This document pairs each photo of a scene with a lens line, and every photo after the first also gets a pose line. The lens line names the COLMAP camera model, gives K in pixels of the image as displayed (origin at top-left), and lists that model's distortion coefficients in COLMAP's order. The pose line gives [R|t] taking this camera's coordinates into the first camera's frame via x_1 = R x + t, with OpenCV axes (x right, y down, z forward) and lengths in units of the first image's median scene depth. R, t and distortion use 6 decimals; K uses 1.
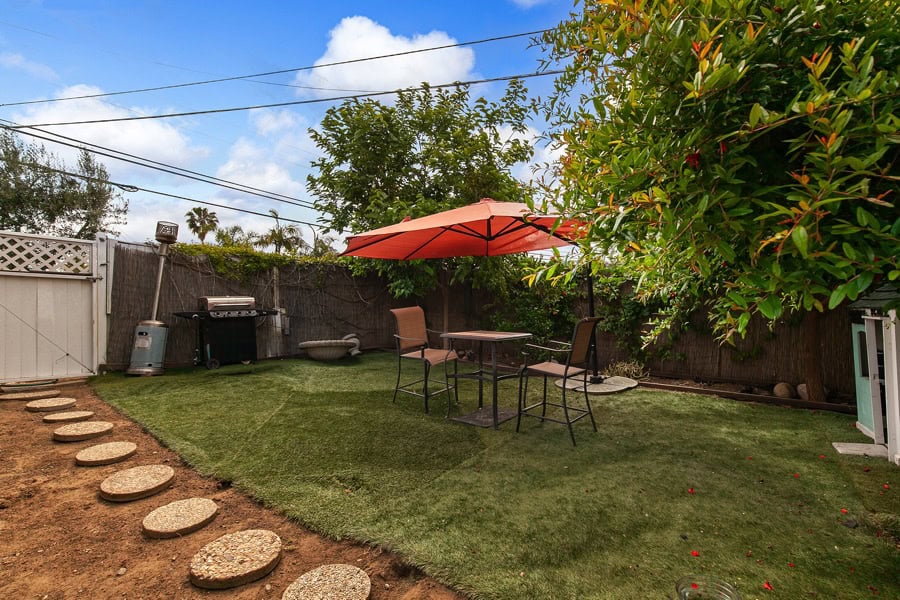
lens RADIAL K [[407.2, 0, 452.7], [0, 407.2, 298.4], [0, 0, 1]] dist [0.003133, 0.000279]
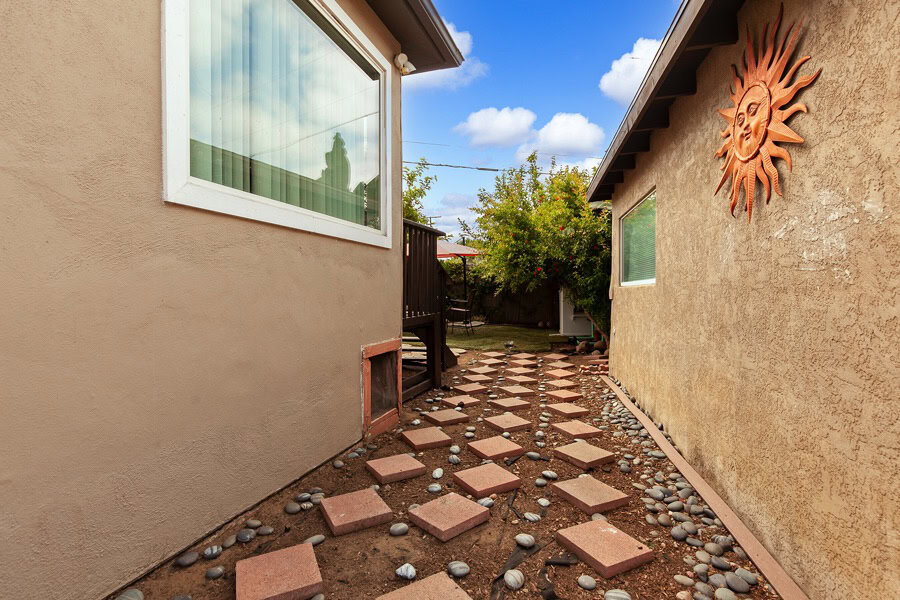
lens RADIAL K [[407.2, 0, 452.7], [0, 407.2, 298.4], [0, 0, 1]] dist [0.003133, 0.000279]
pose [[0.923473, 0.007397, 0.383593, -0.678502], [-0.022078, 0.999182, 0.033883, 0.013904], [-0.383029, -0.039759, 0.922880, -1.172842]]
